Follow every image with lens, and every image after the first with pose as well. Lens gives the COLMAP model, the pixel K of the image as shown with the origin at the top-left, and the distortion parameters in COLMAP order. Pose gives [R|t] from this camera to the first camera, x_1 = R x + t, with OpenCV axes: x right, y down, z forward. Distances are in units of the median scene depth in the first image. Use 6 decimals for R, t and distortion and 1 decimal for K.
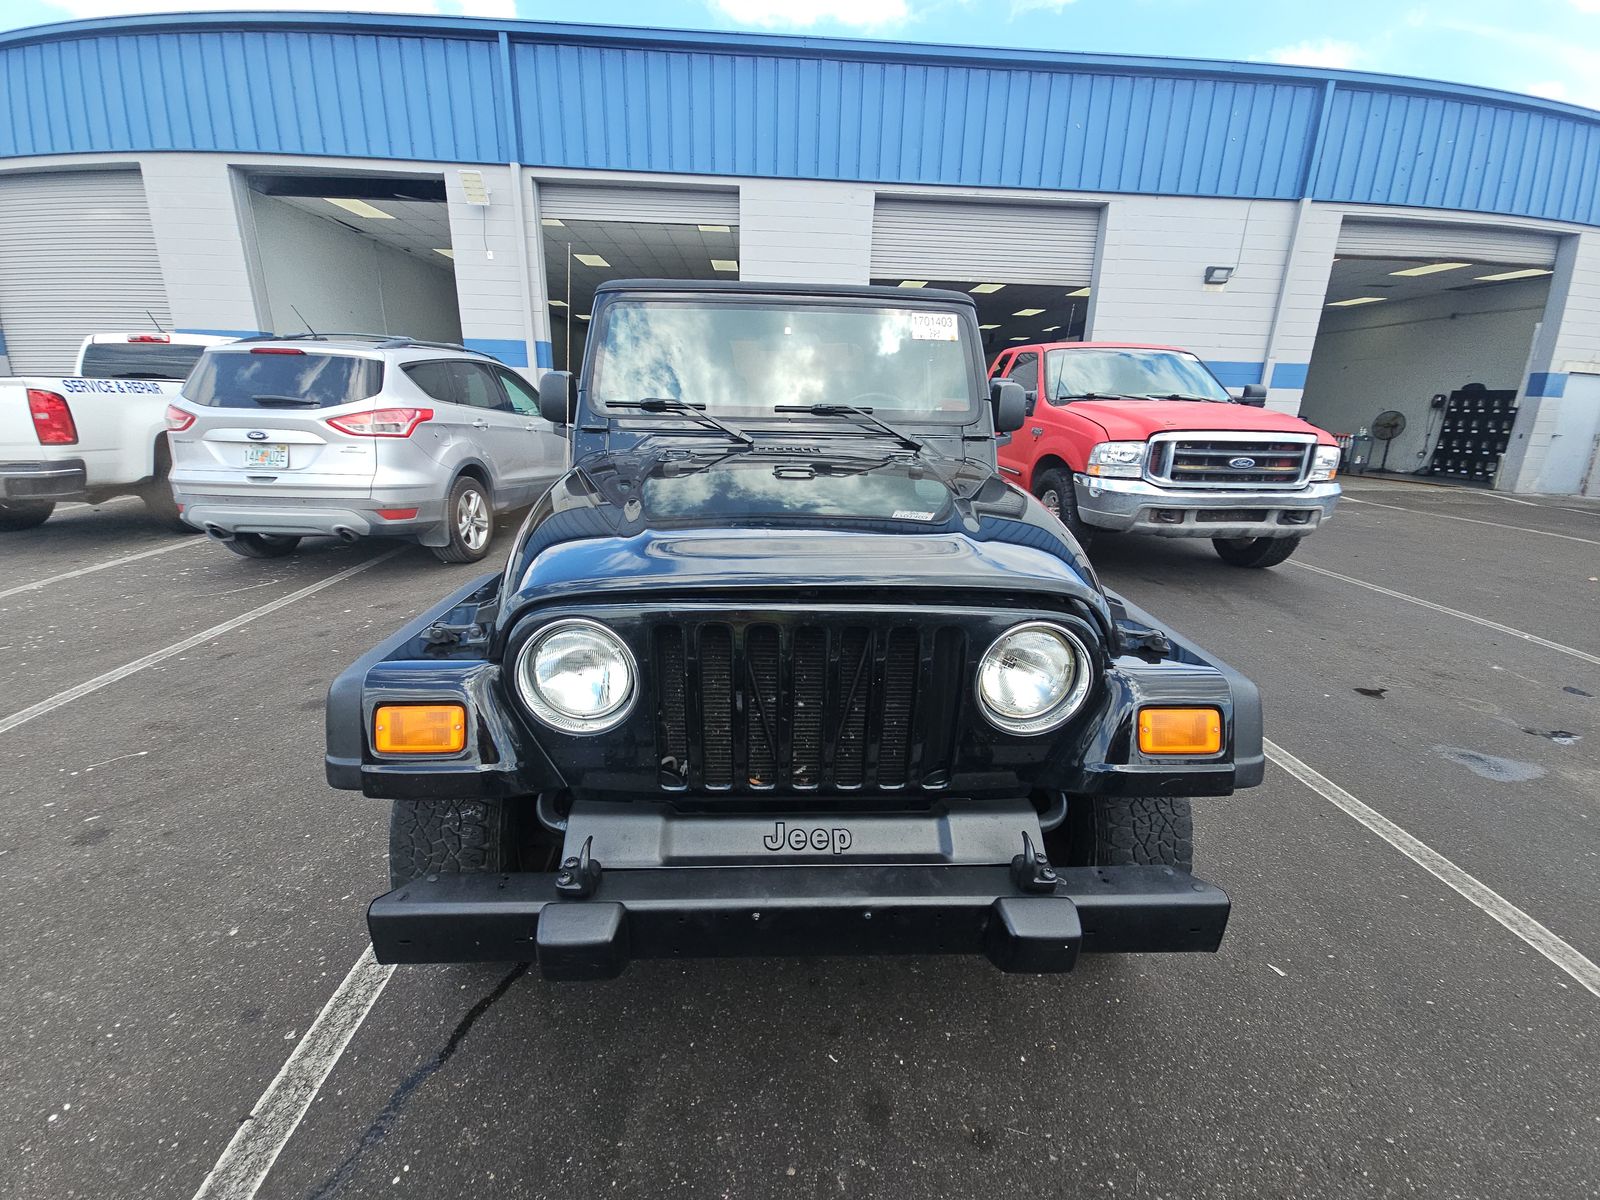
lens RADIAL K [[653.2, 0, 791.8], [0, 653.2, 594.4], [0, 0, 1]] dist [-0.001121, -0.004021]
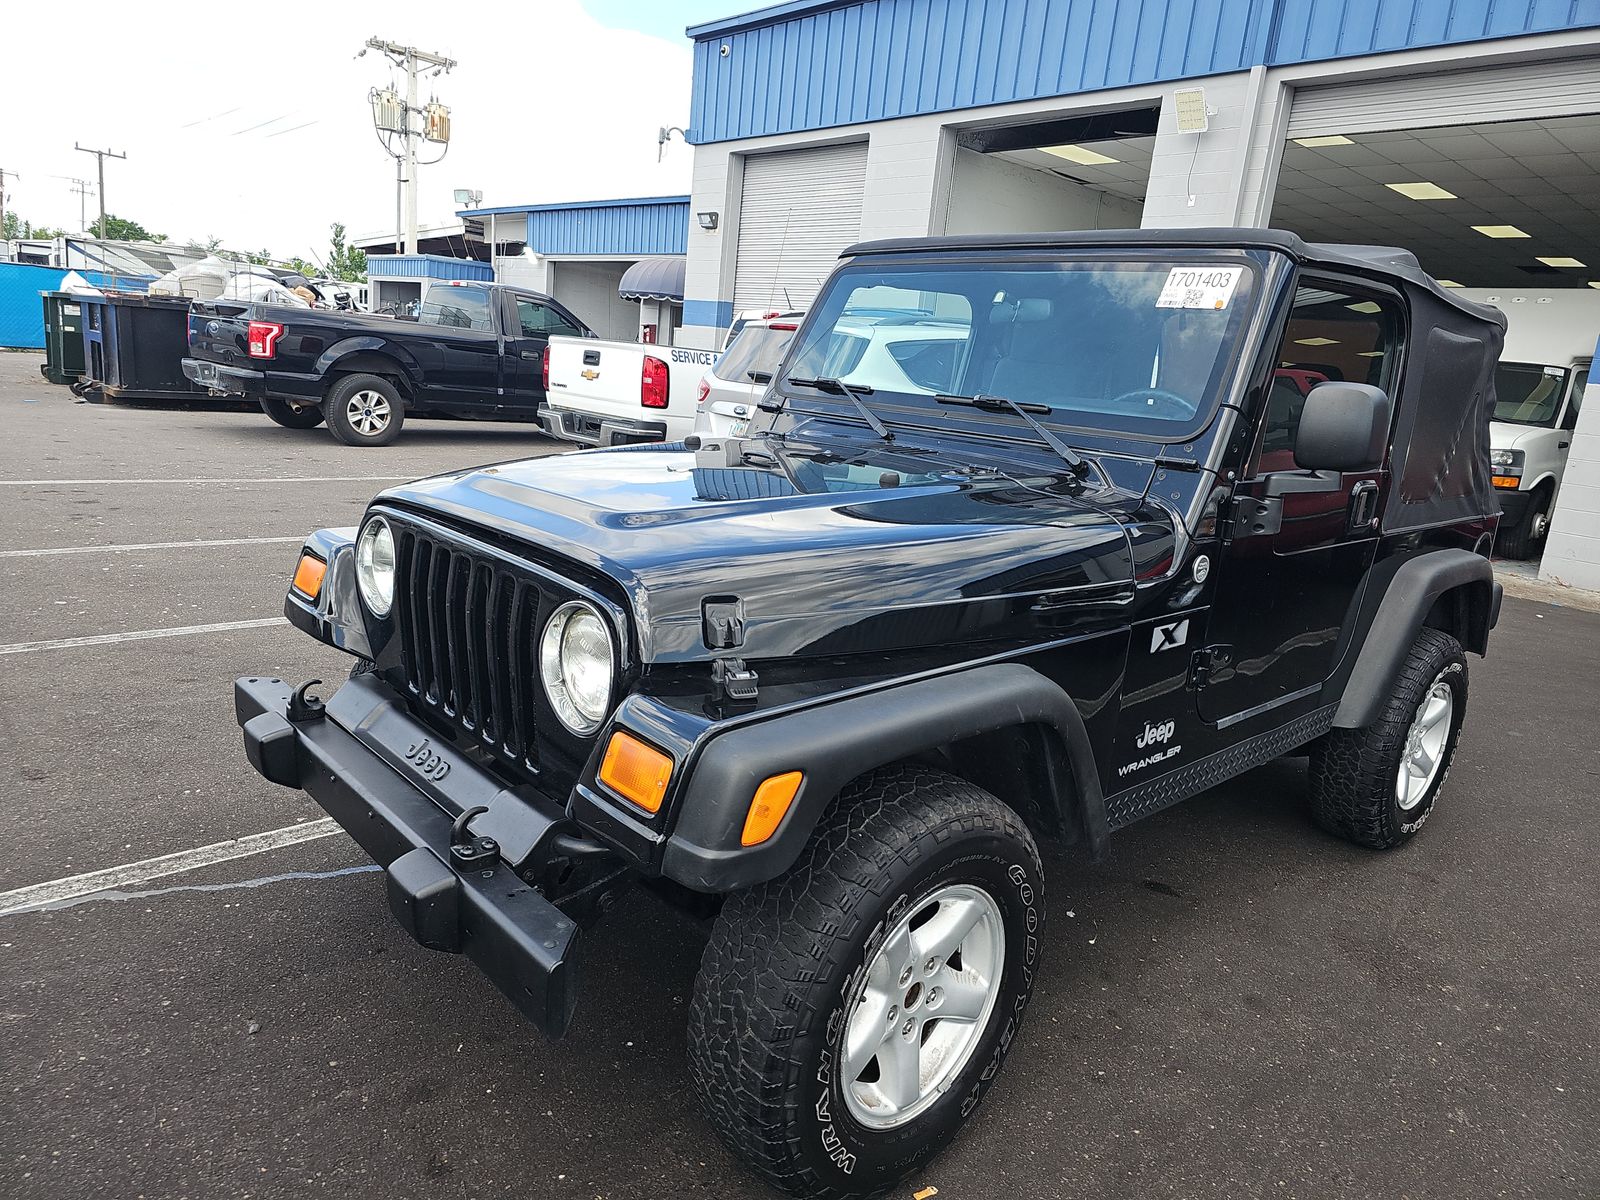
lens RADIAL K [[1061.1, 0, 801.5], [0, 1061.1, 589.5], [0, 0, 1]] dist [0.038503, -0.027322]
pose [[0.641432, 0.192074, -0.742746, 0.390786], [-0.284328, 0.958724, 0.002382, -0.015054], [0.712546, 0.209655, 0.669569, 0.053975]]
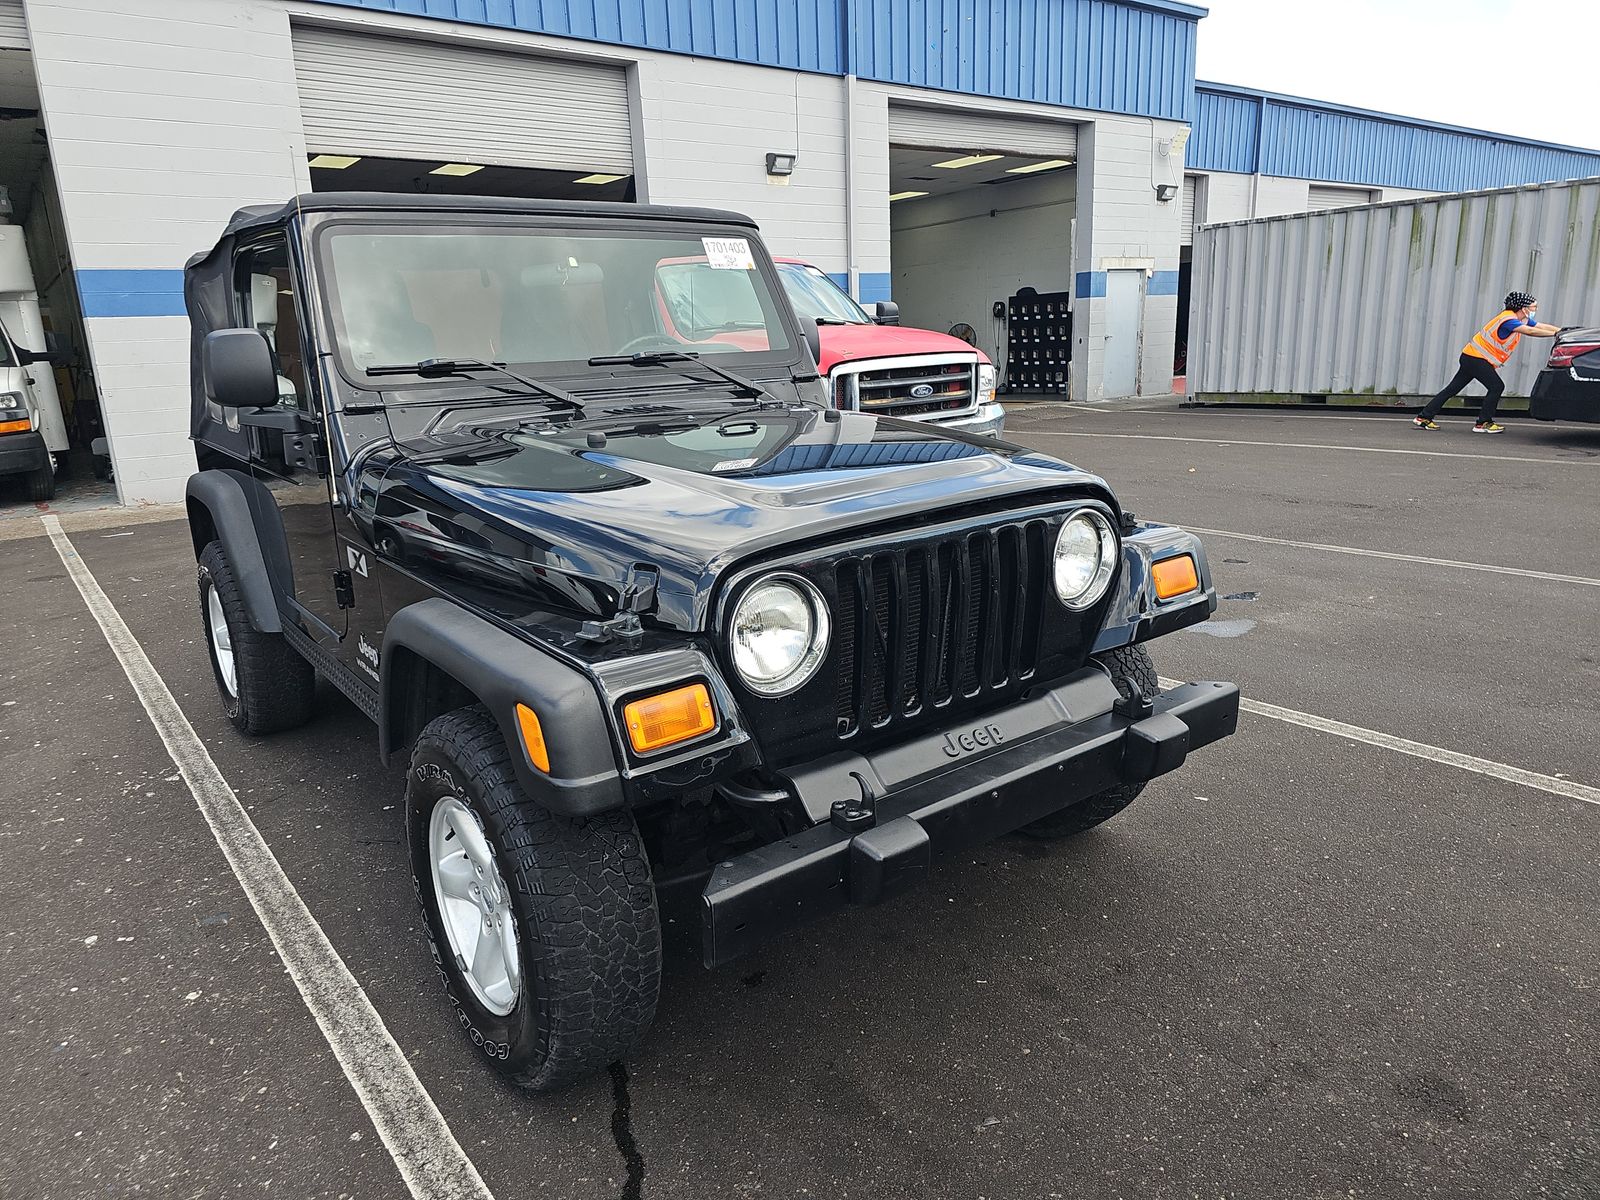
lens RADIAL K [[1061.1, 0, 803.0], [0, 1061.1, 613.7], [0, 0, 1]] dist [0.038503, -0.027322]
pose [[0.814022, -0.200878, 0.544992, -0.268902], [0.221183, 0.974803, 0.028933, 0.013580], [-0.537072, 0.096991, 0.837942, -0.082468]]
